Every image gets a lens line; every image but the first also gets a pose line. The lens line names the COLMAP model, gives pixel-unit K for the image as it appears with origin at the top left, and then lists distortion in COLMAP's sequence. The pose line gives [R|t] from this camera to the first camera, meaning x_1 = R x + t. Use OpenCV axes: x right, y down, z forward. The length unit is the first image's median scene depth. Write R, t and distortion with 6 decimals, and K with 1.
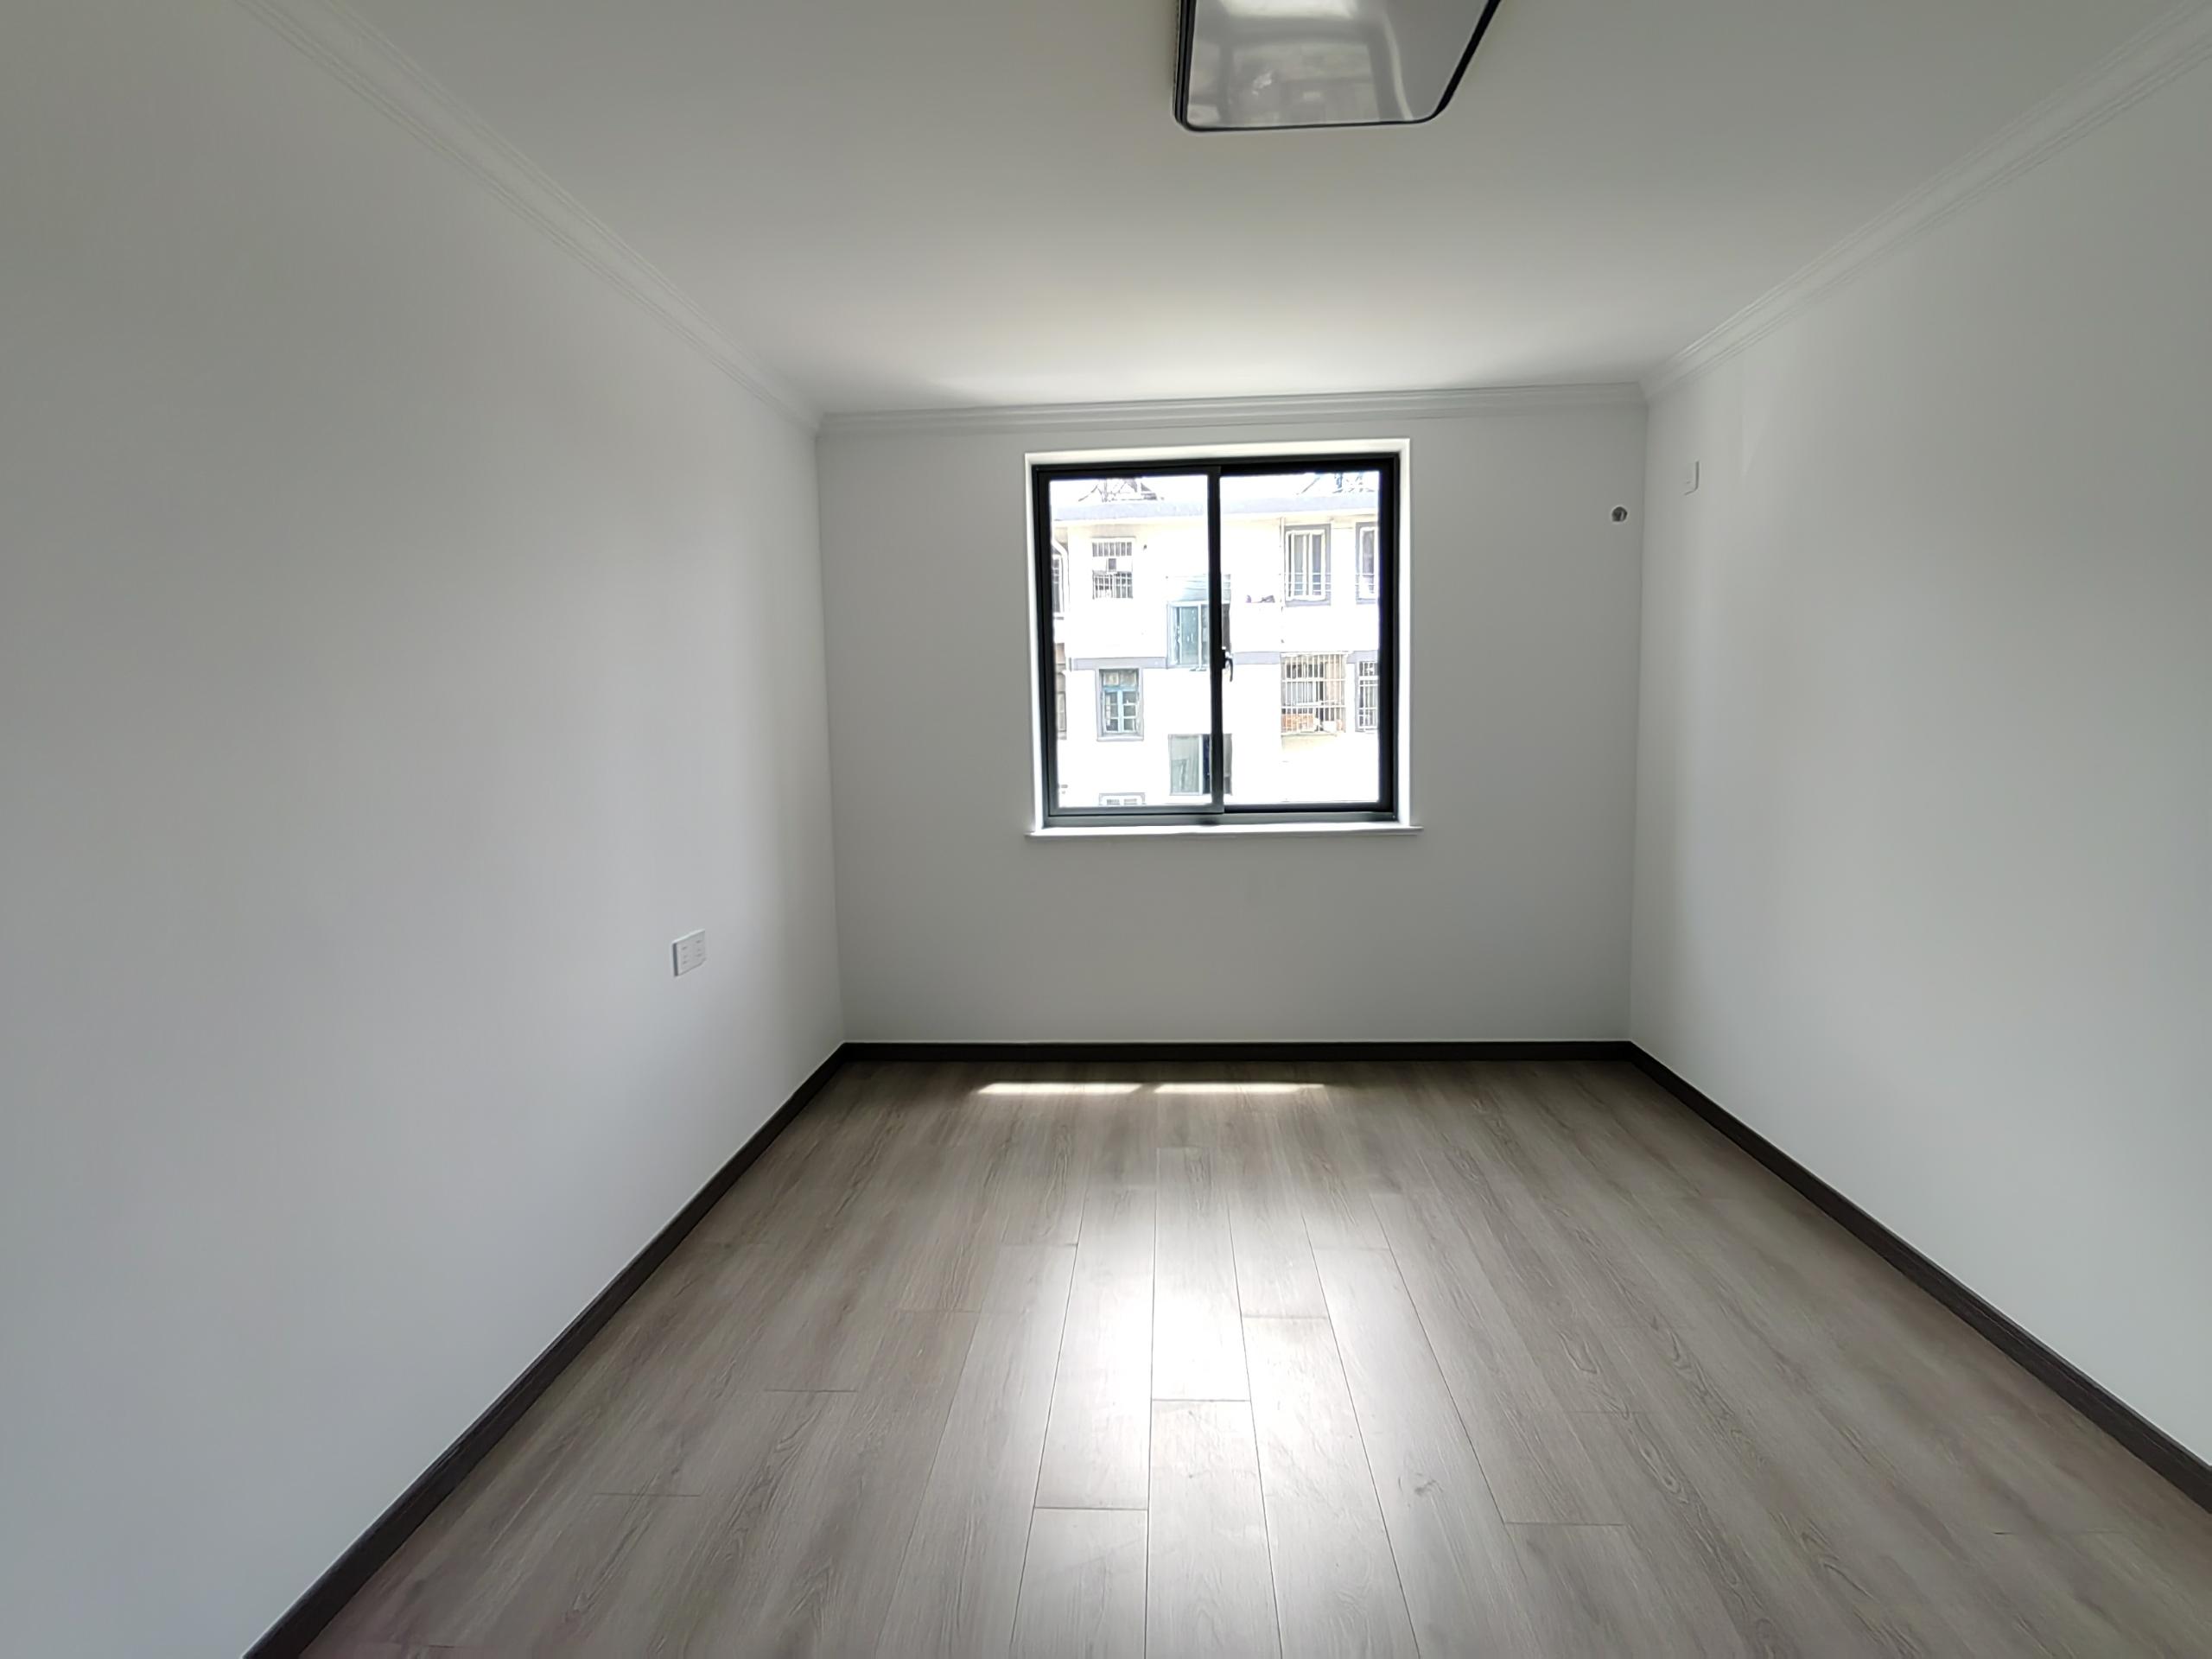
lens RADIAL K [[1057.0, 0, 1109.0], [0, 1057.0, 824.4], [0, 0, 1]] dist [0.004189, -0.010863]
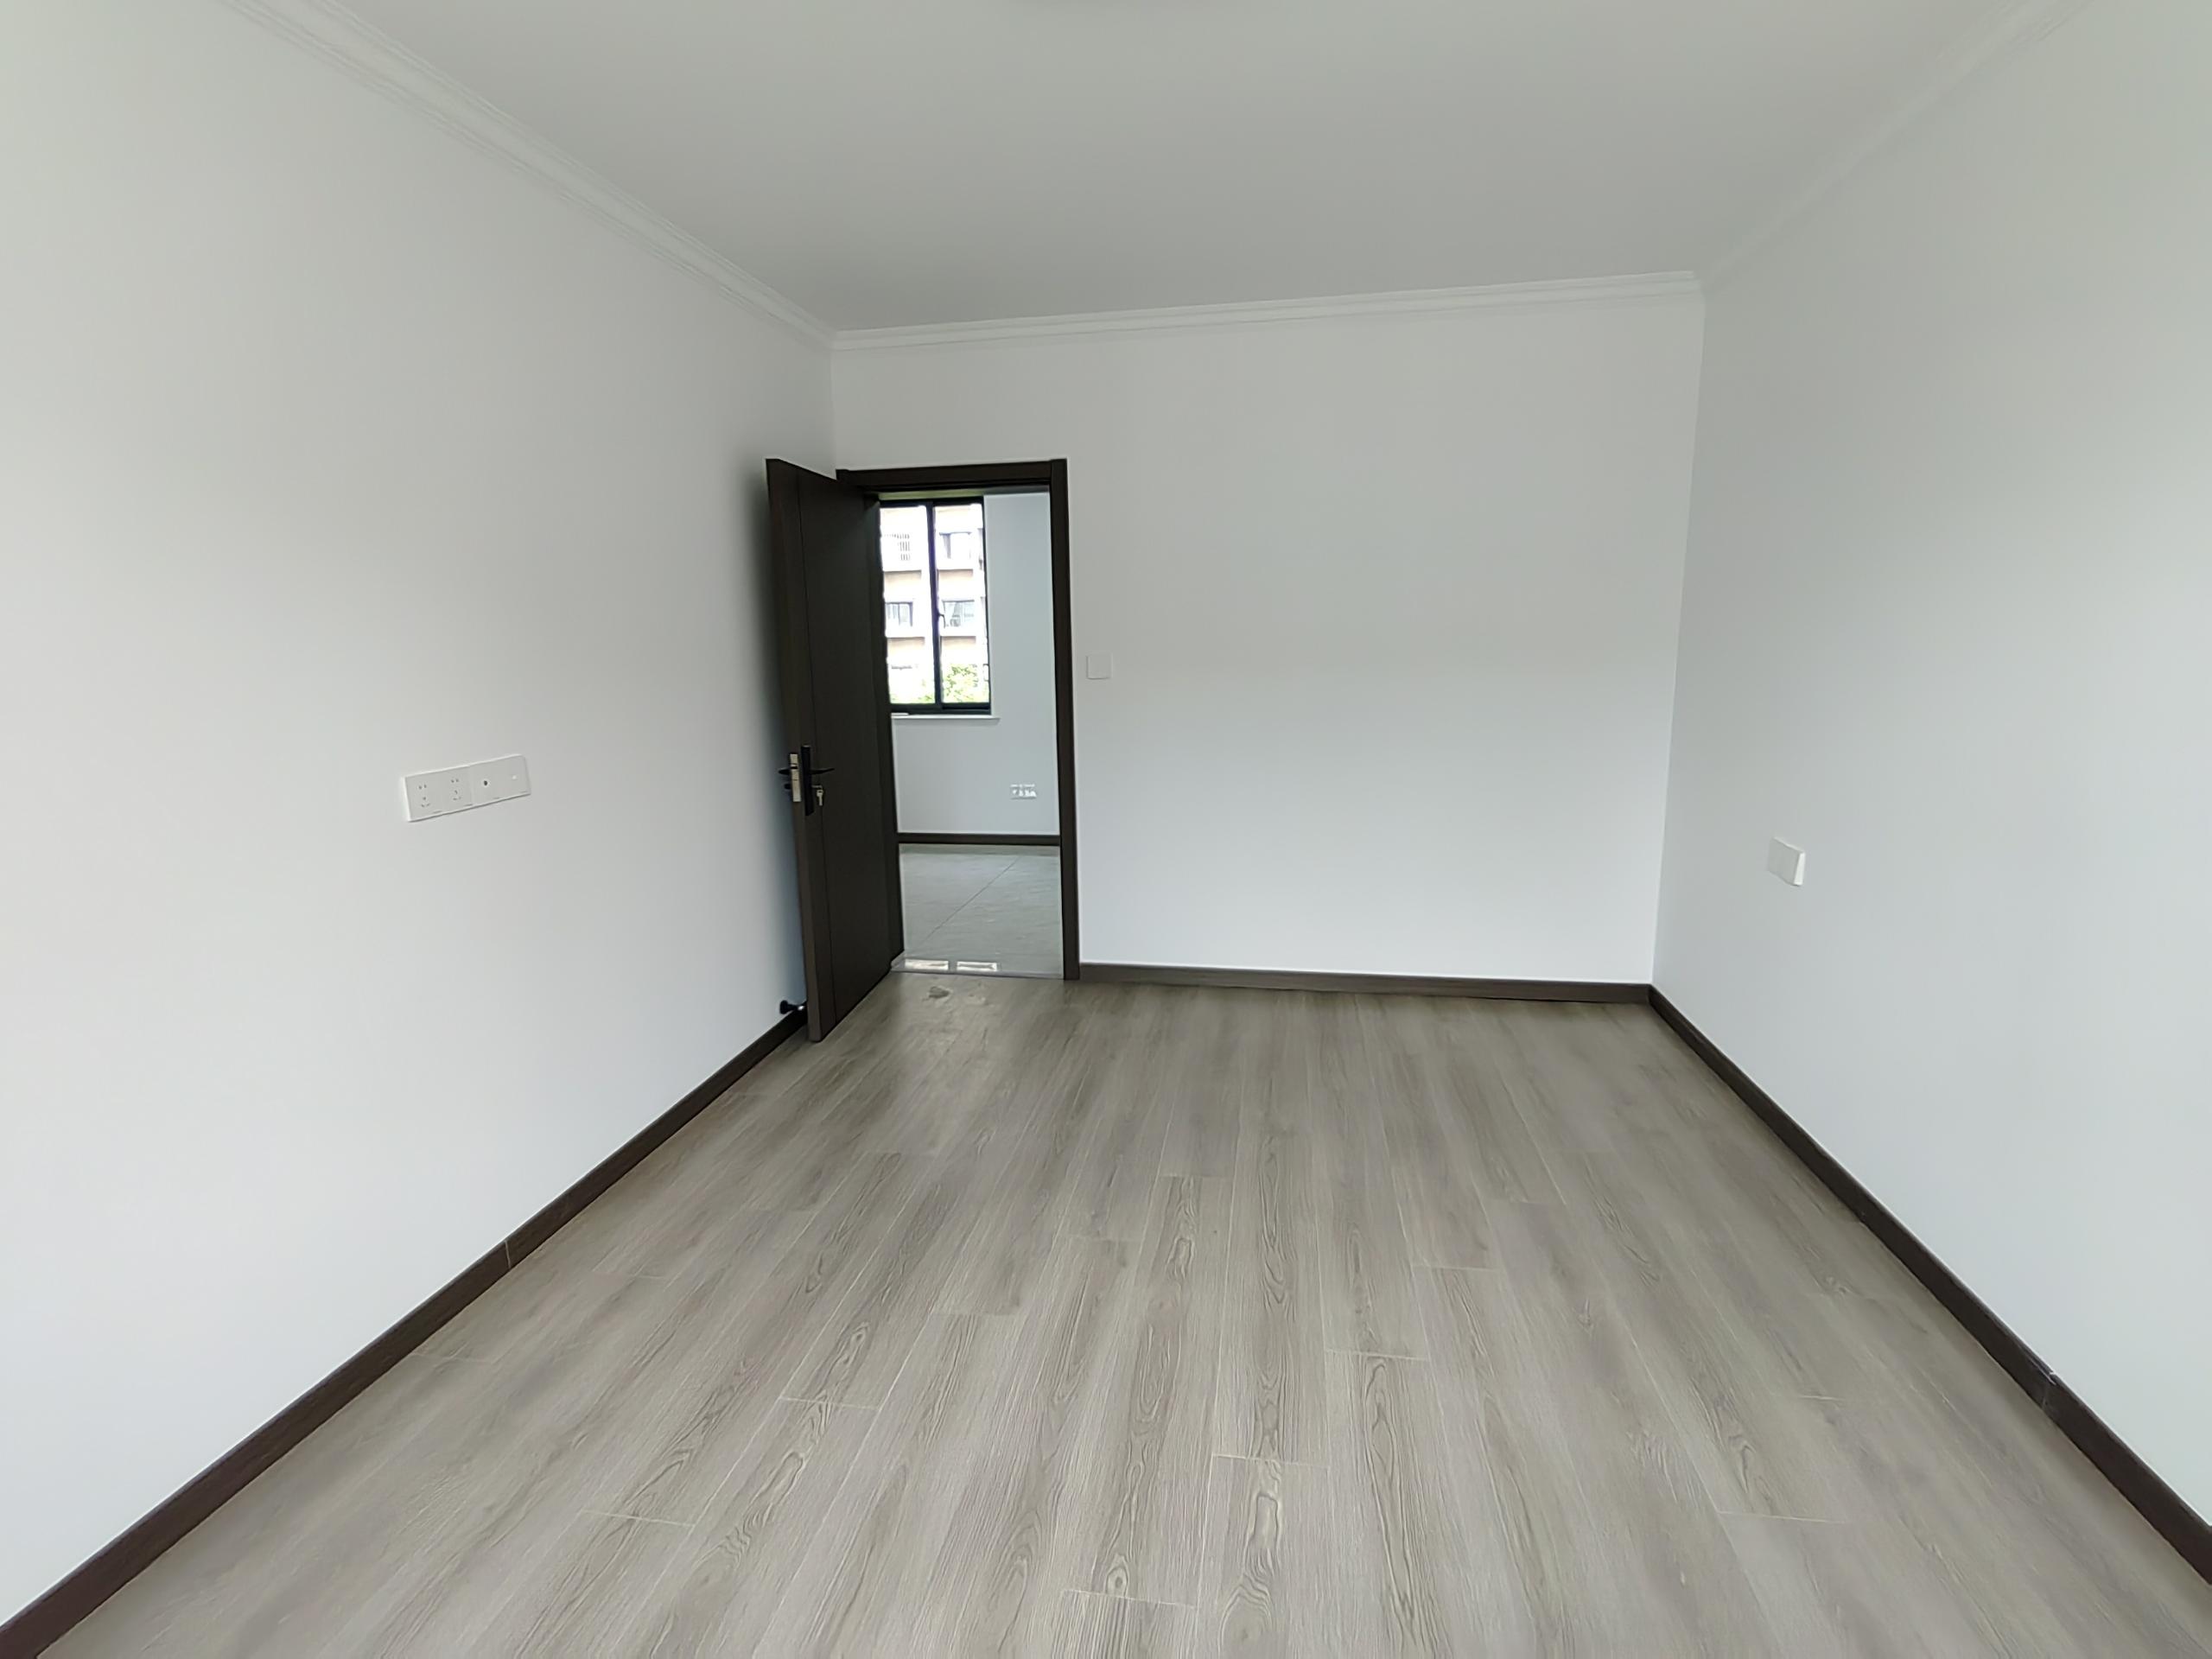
lens RADIAL K [[1057.0, 0, 1109.0], [0, 1057.0, 824.4], [0, 0, 1]] dist [0.004189, -0.010863]
pose [[-0.993909, 0.016960, 0.108888, 0.124529], [0.047130, 0.958584, 0.280885, -0.202277], [-0.099615, 0.284306, -0.953544, 1.818578]]
